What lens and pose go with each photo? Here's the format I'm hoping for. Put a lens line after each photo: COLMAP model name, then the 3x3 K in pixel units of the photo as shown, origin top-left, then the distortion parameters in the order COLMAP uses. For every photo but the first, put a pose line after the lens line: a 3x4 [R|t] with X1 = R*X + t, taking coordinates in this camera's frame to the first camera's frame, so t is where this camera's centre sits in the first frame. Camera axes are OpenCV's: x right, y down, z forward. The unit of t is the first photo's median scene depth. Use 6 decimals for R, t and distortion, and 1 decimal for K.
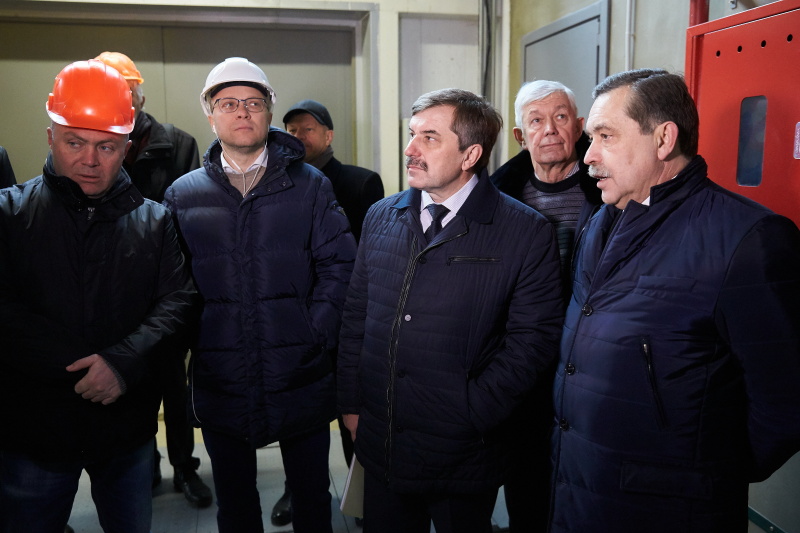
lens RADIAL K [[686.2, 0, 391.8], [0, 686.2, 267.2], [0, 0, 1]] dist [-0.010687, 0.006069]
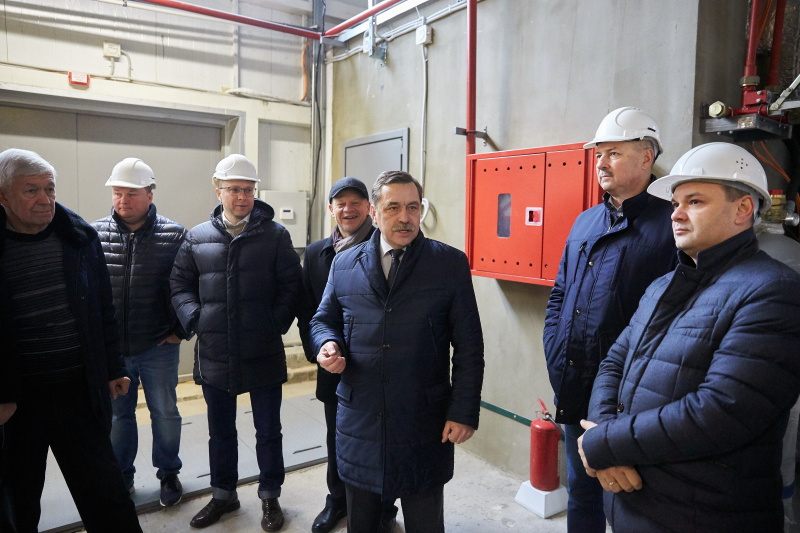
lens RADIAL K [[555.4, 0, 389.3], [0, 555.4, 259.7], [0, 0, 1]] dist [-0.045617, 0.039908]
pose [[0.926215, -0.004636, 0.376967, -0.180560], [0.036446, 0.996342, -0.077295, 0.030628], [-0.375230, 0.085330, 0.922996, -0.172047]]
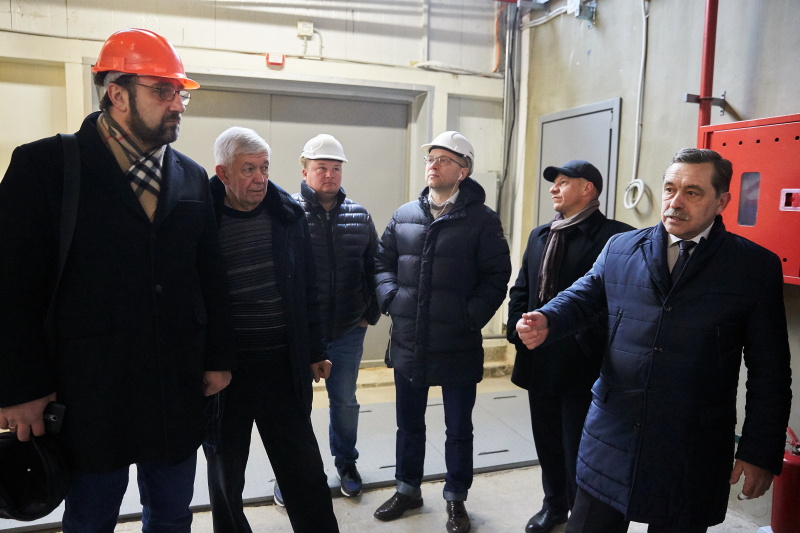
lens RADIAL K [[606.2, 0, 402.9], [0, 606.2, 255.0], [0, 0, 1]] dist [-0.017427, 0.038395]
pose [[0.993276, 0.023557, 0.113345, -0.210390], [-0.015747, 0.997470, -0.069317, 0.034270], [-0.114691, 0.067066, 0.991135, -0.165353]]
